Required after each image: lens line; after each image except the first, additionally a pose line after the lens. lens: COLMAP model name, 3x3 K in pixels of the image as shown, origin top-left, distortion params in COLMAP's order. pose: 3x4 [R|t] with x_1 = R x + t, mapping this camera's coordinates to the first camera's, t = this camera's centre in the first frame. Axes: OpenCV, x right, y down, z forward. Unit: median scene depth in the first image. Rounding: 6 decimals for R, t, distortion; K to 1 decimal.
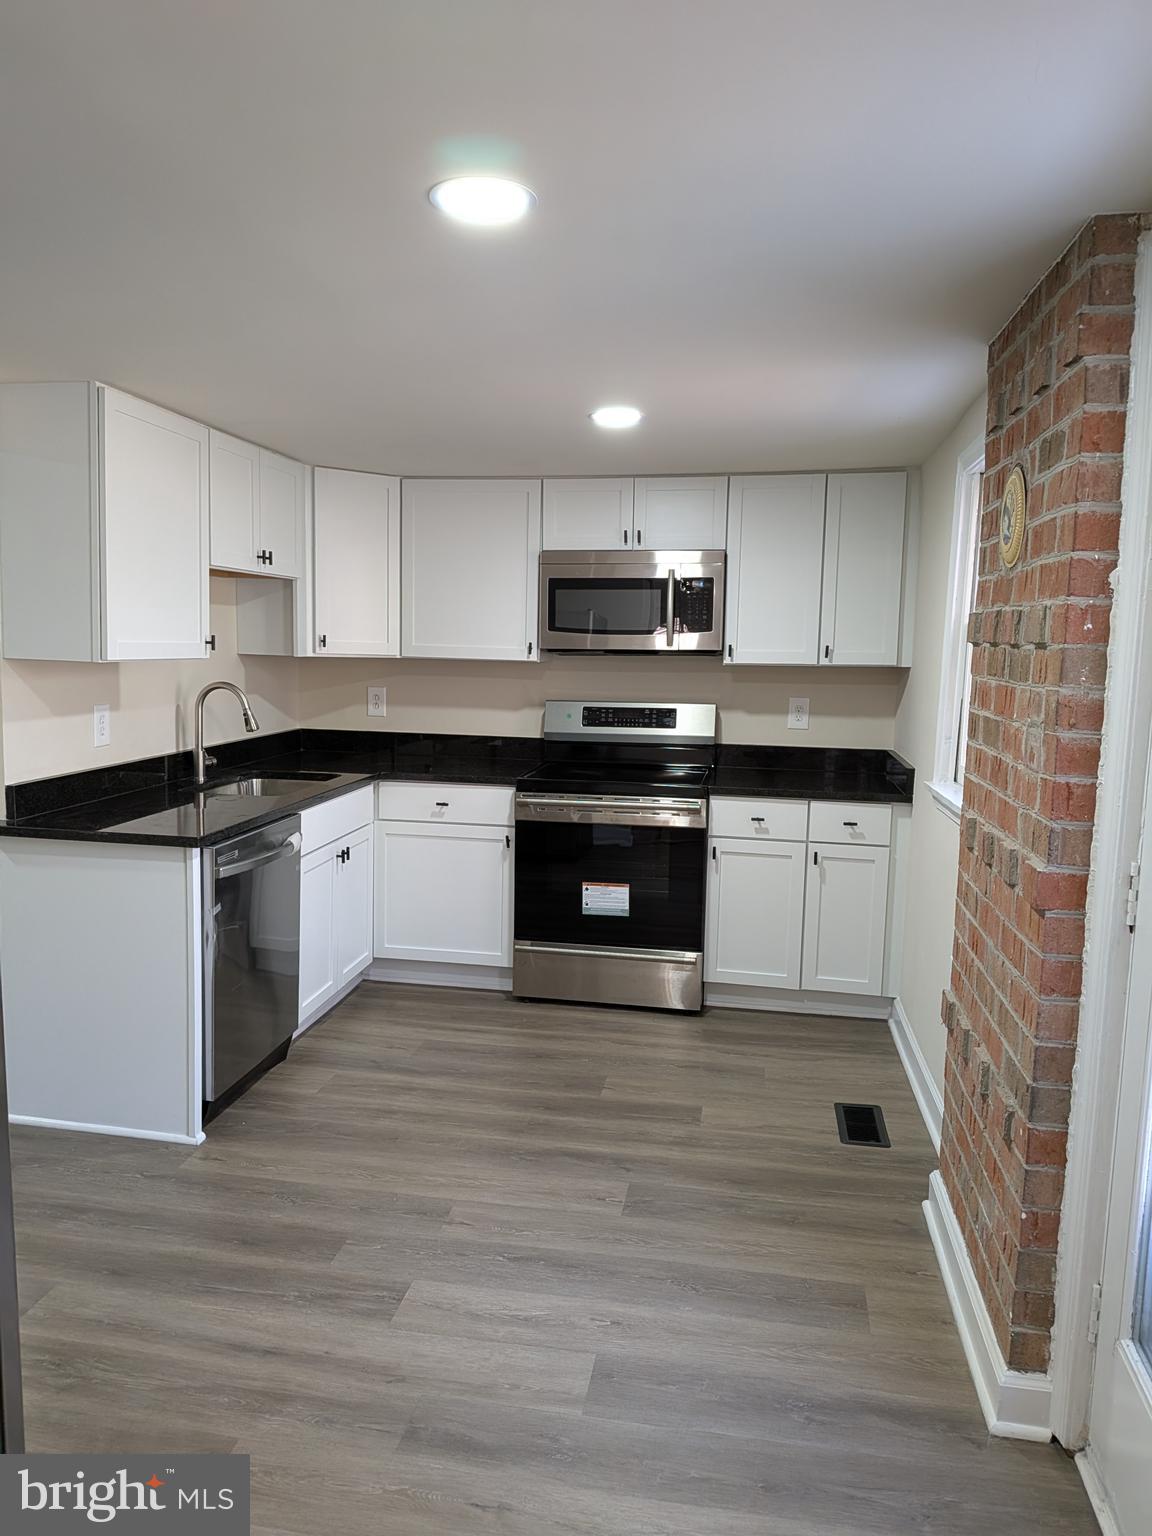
lens RADIAL K [[1097.6, 0, 567.3], [0, 1097.6, 765.1], [0, 0, 1]] dist [0.042546, -0.073833]
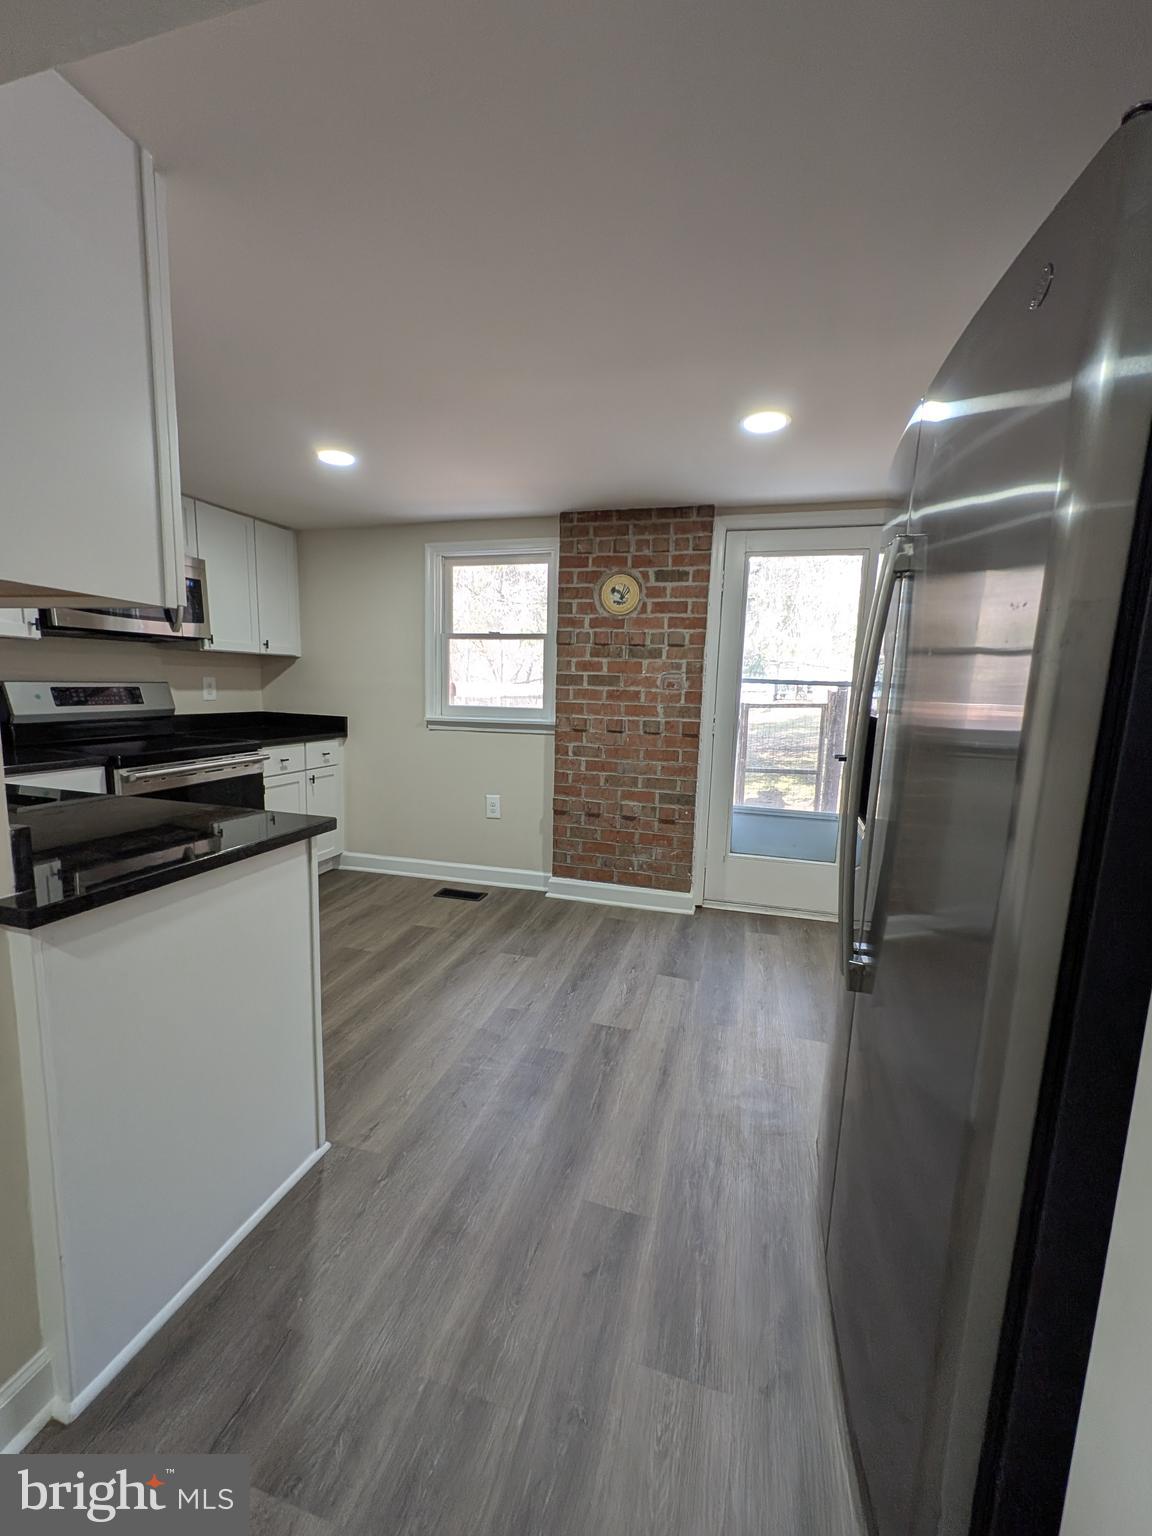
lens RADIAL K [[606.7, 0, 579.0], [0, 606.7, 772.9], [0, 0, 1]] dist [0.003673, 0.001042]
pose [[0.097283, -0.159672, 0.982365, -0.763657], [0.086049, 0.984700, 0.151531, -0.028151], [-0.991530, 0.069790, 0.109534, 0.705571]]
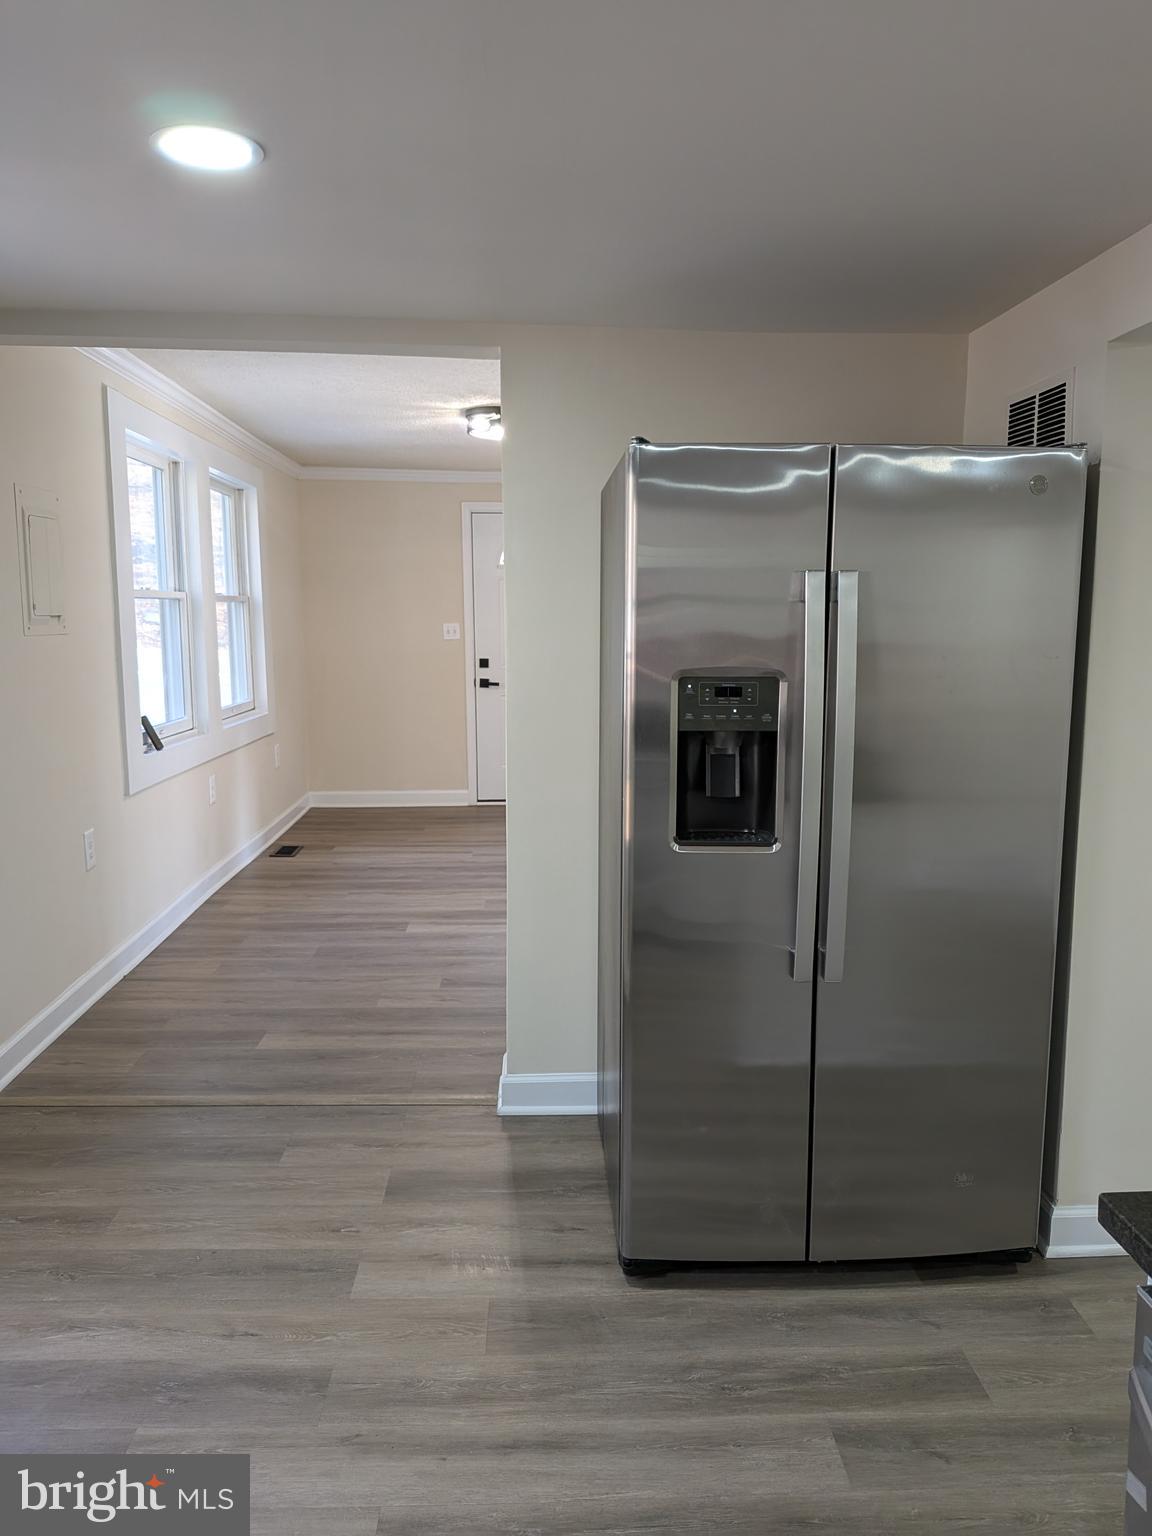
lens RADIAL K [[1097.6, 0, 585.0], [0, 1097.6, 770.3], [0, 0, 1]] dist [0.042546, -0.073833]
pose [[-0.974836, 0.000999, -0.222921, -0.096966], [-0.052901, 0.970389, 0.235684, -0.122335], [0.216556, 0.241546, -0.945917, 1.194913]]
